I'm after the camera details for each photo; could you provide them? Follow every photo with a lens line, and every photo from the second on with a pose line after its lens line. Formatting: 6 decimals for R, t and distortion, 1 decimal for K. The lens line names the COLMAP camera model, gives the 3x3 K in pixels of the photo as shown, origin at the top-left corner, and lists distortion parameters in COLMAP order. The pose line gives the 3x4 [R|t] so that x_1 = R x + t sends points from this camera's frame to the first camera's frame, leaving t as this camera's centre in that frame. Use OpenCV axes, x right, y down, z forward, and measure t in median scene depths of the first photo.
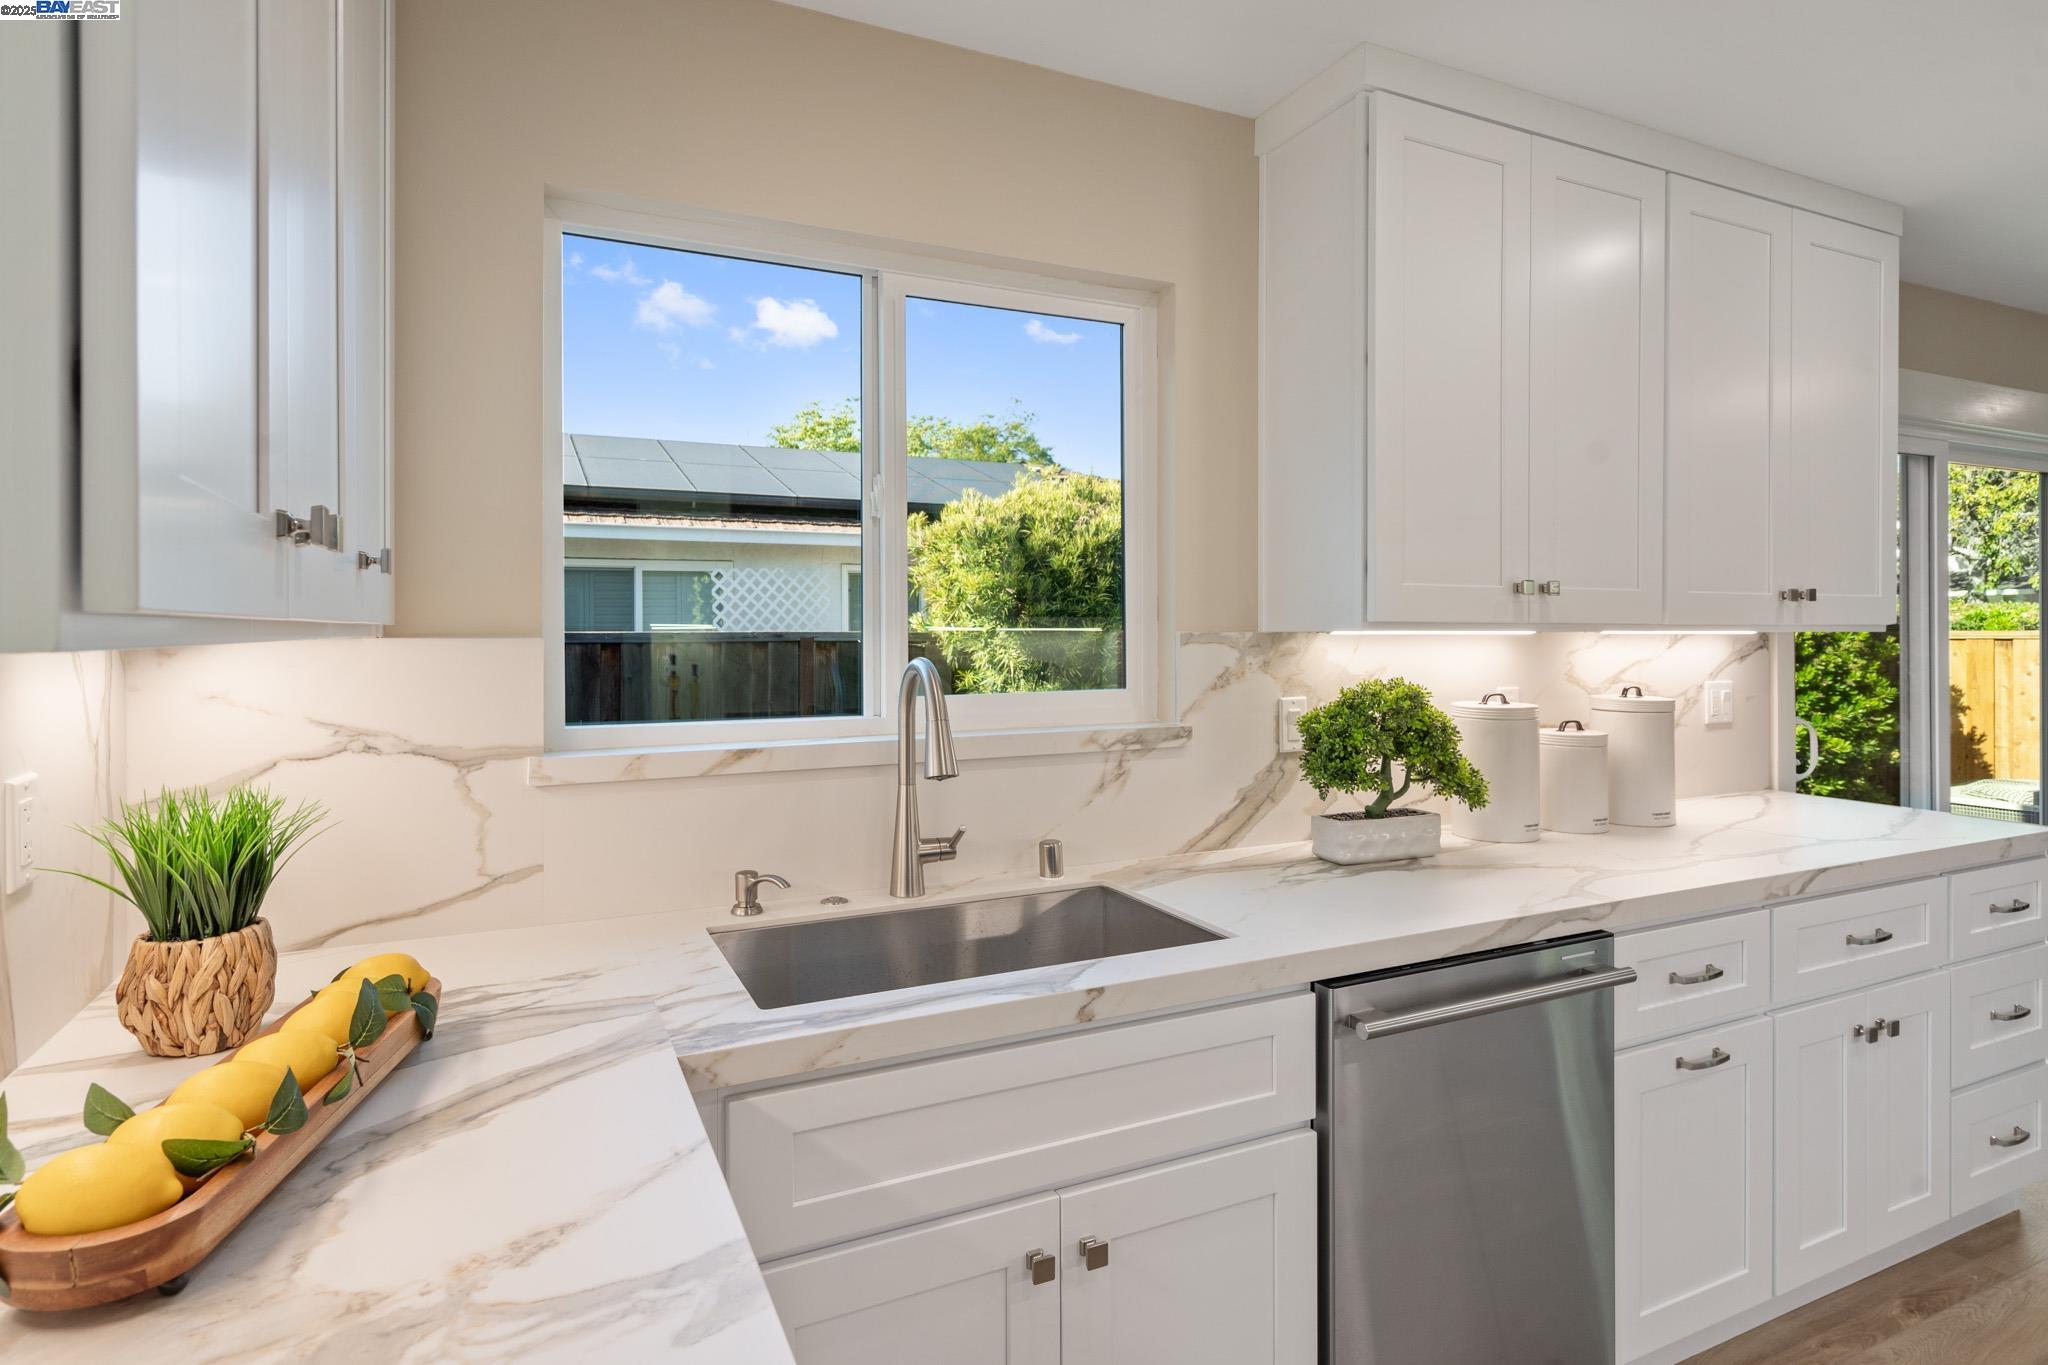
lens RADIAL K [[1097.5, 0, 1027.7], [0, 1097.5, 631.9], [0, 0, 1]] dist [0.009489, 0.000238]
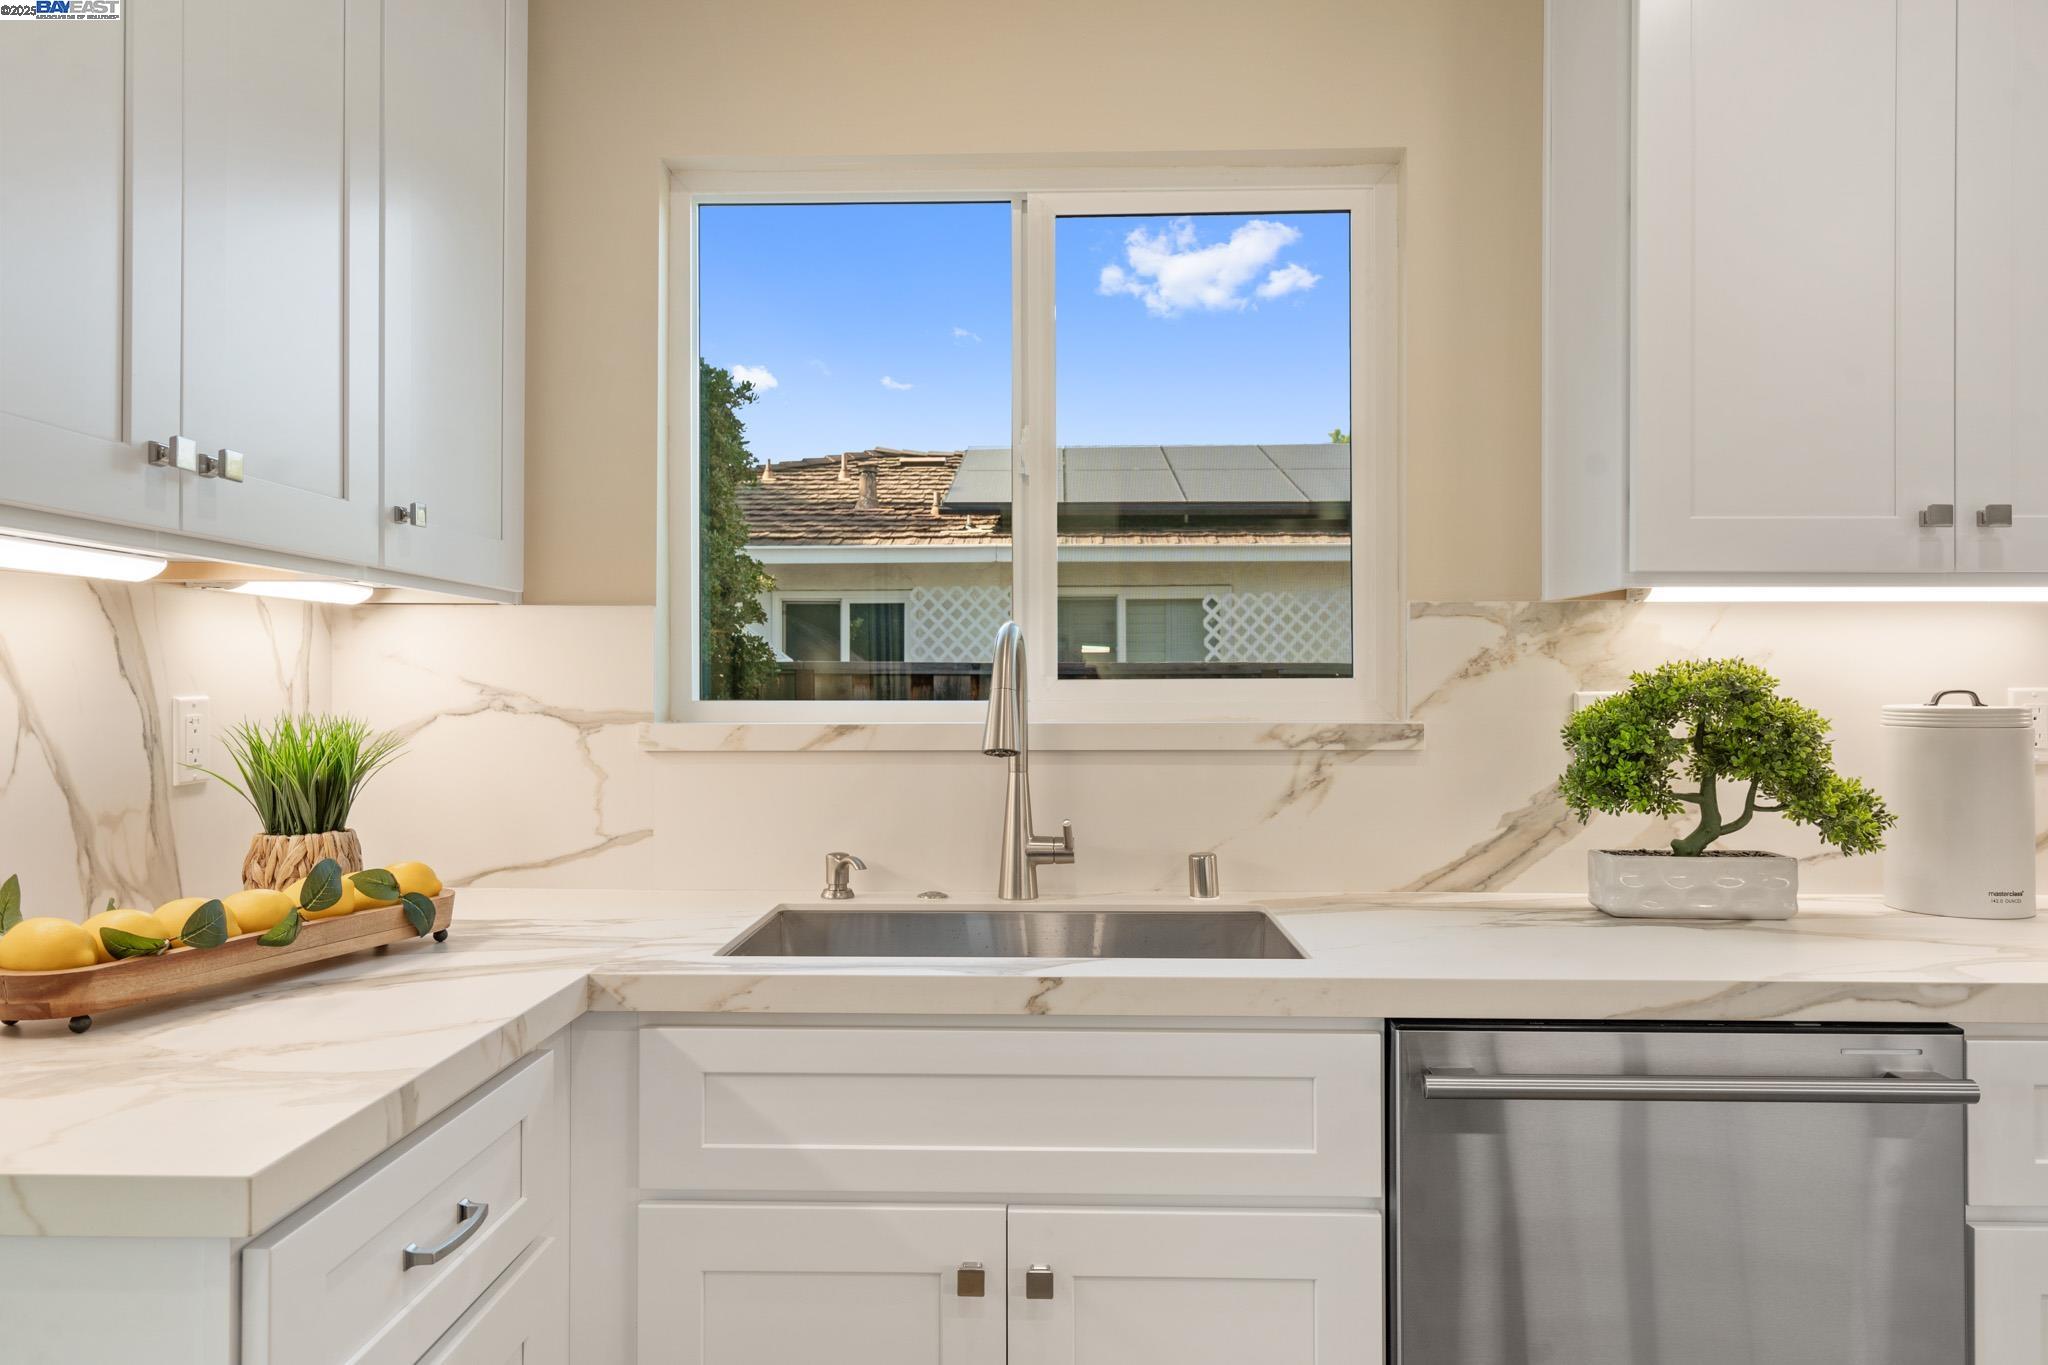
lens RADIAL K [[1419.2, 0, 1021.9], [0, 1419.2, 668.4], [0, 0, 1]] dist [0.011549, 0.004566]
pose [[0.886136, -0.004463, -0.463403, 0.393089], [-0.003290, 0.999868, -0.015921, 0.070202], [0.463413, 0.015633, 0.886004, -0.001076]]
